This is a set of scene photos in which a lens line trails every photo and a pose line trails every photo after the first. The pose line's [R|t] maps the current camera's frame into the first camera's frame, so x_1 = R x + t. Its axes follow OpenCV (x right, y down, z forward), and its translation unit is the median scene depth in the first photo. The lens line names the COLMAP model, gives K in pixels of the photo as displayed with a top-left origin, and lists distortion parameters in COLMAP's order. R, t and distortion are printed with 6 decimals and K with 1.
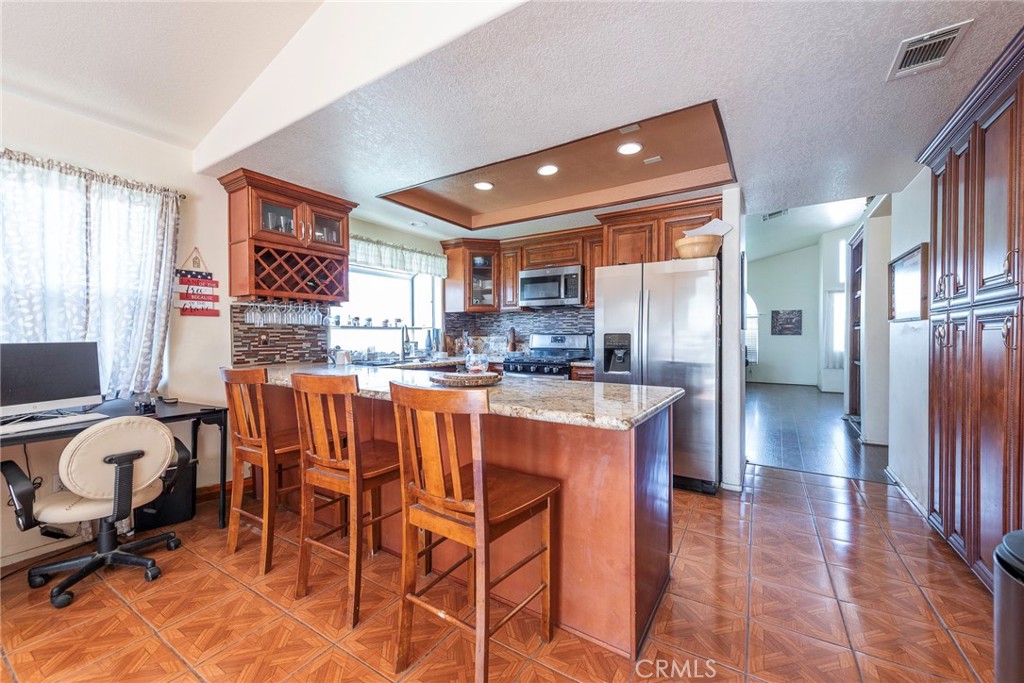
lens RADIAL K [[399.6, 0, 520.8], [0, 399.6, 340.1], [0, 0, 1]] dist [0.005935, -0.001716]
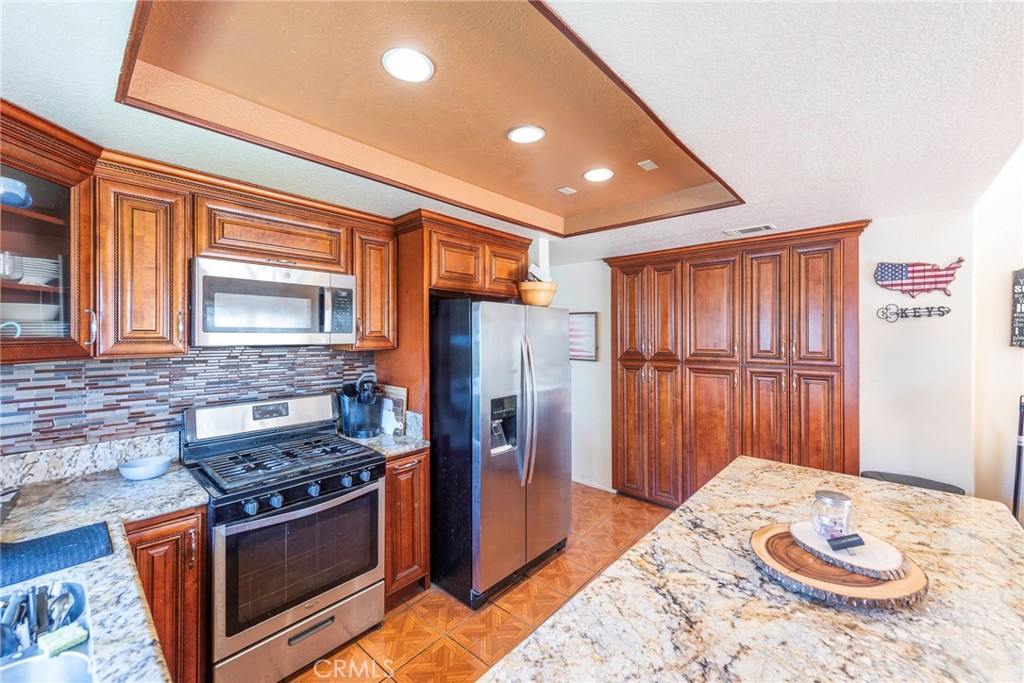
lens RADIAL K [[399.6, 0, 510.3], [0, 399.6, 336.8], [0, 0, 1]] dist [0.005935, -0.001716]
pose [[0.188293, 0.001263, 0.982112, -0.500476], [0.004125, 0.999989, -0.002077, -0.135156], [-0.982104, 0.004442, 0.188286, 0.923709]]
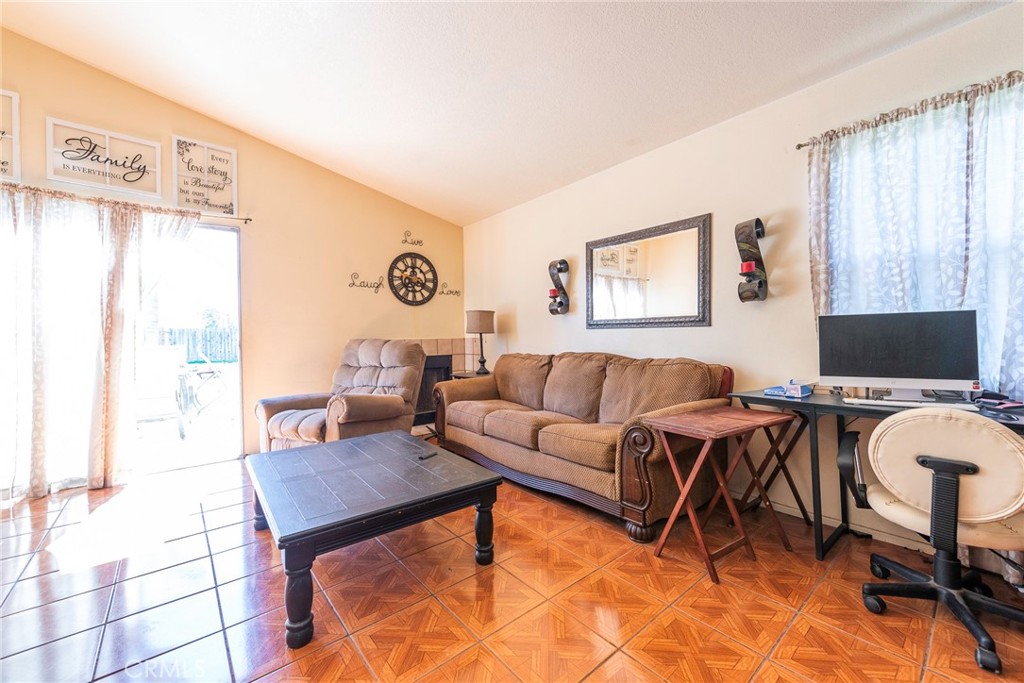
lens RADIAL K [[399.6, 0, 510.2], [0, 399.6, 342.4], [0, 0, 1]] dist [0.005935, -0.001716]
pose [[-0.321279, 0.015577, -0.946856, -0.044860], [0.003161, 0.999877, 0.015377, 0.039403], [0.946979, 0.001947, -0.321289, 0.318757]]
